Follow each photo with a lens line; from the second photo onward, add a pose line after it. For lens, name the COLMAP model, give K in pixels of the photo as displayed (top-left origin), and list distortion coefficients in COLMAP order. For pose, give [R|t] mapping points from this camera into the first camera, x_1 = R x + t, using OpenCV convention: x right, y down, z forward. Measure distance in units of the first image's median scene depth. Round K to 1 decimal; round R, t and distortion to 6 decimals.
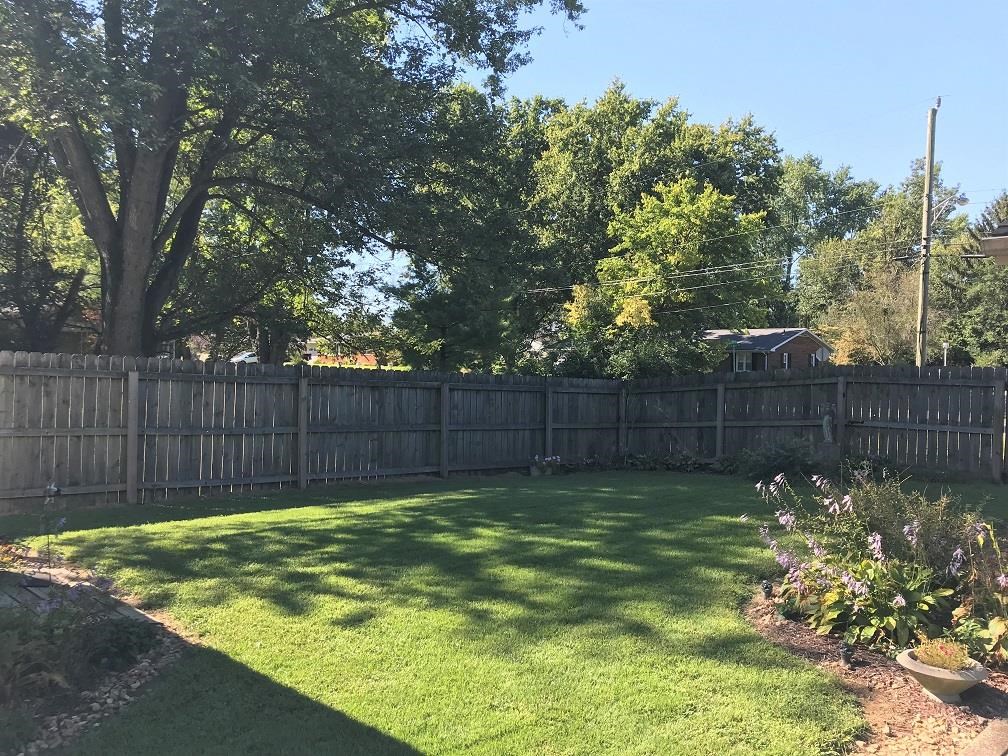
lens RADIAL K [[824.1, 0, 503.6], [0, 824.1, 371.0], [0, 0, 1]] dist [0.000726, 0.016855]
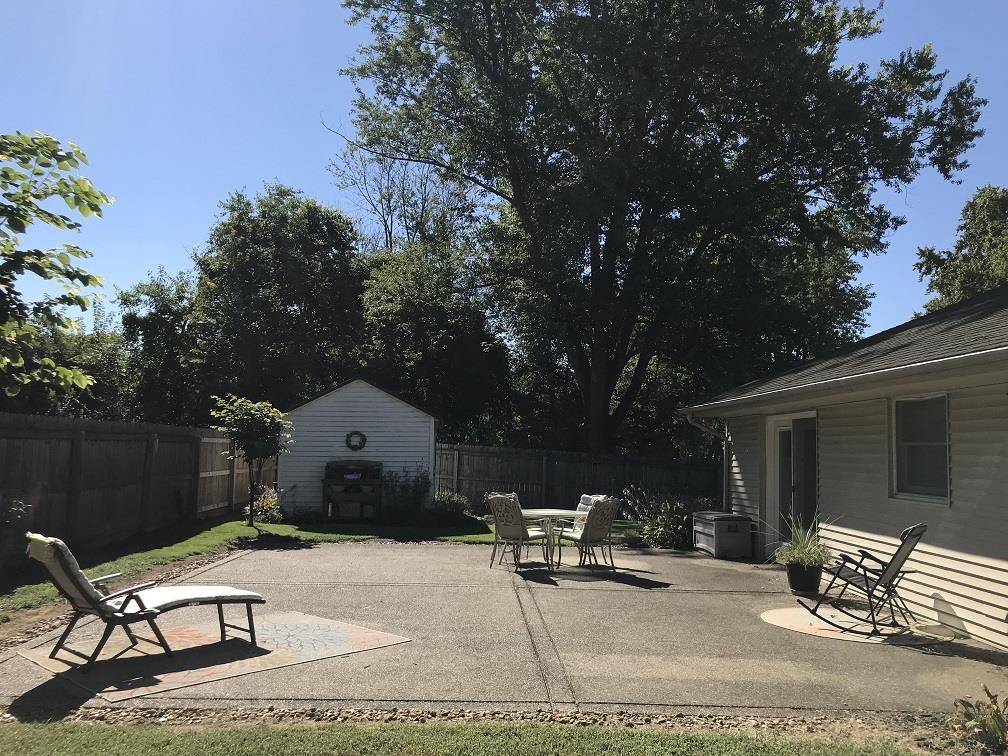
lens RADIAL K [[824.1, 0, 503.6], [0, 824.1, 371.0], [0, 0, 1]] dist [0.000726, 0.016855]
pose [[0.742186, -0.062891, -0.667237, 1.057285], [-0.020199, 0.993036, -0.116067, 0.034940], [0.669890, 0.099621, 0.735747, -0.821805]]
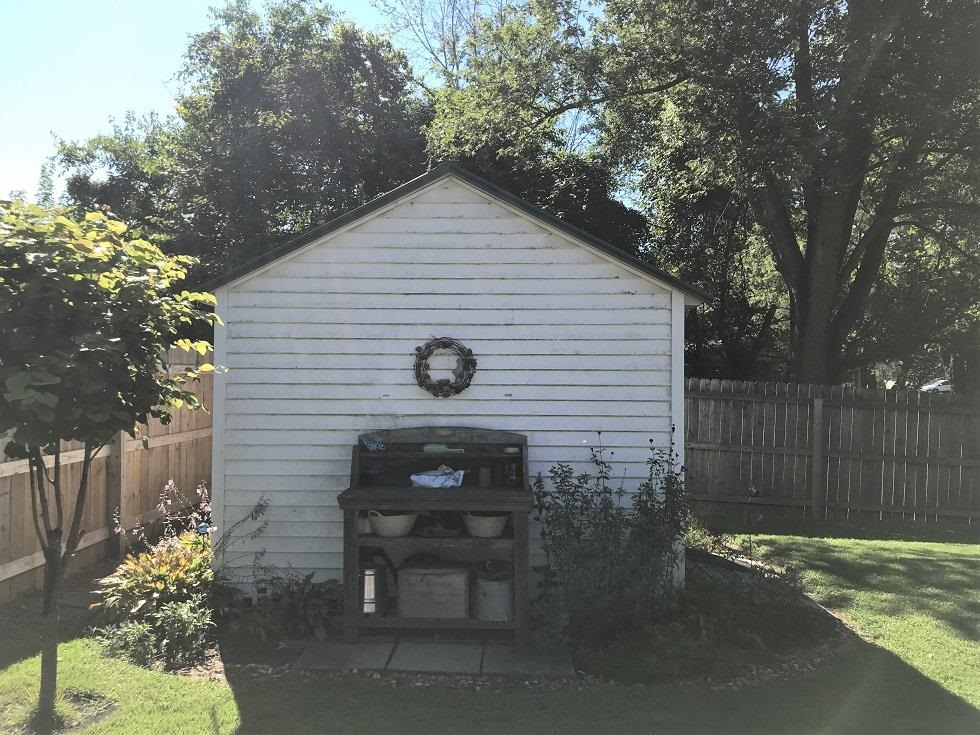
lens RADIAL K [[801.2, 0, 489.7], [0, 801.2, 360.7], [0, 0, 1]] dist [0.000726, 0.016855]
pose [[0.687932, -0.013819, -0.725643, 0.026788], [-0.019708, 0.999094, -0.037710, -0.000444], [0.725507, 0.040242, 0.687037, -0.055263]]
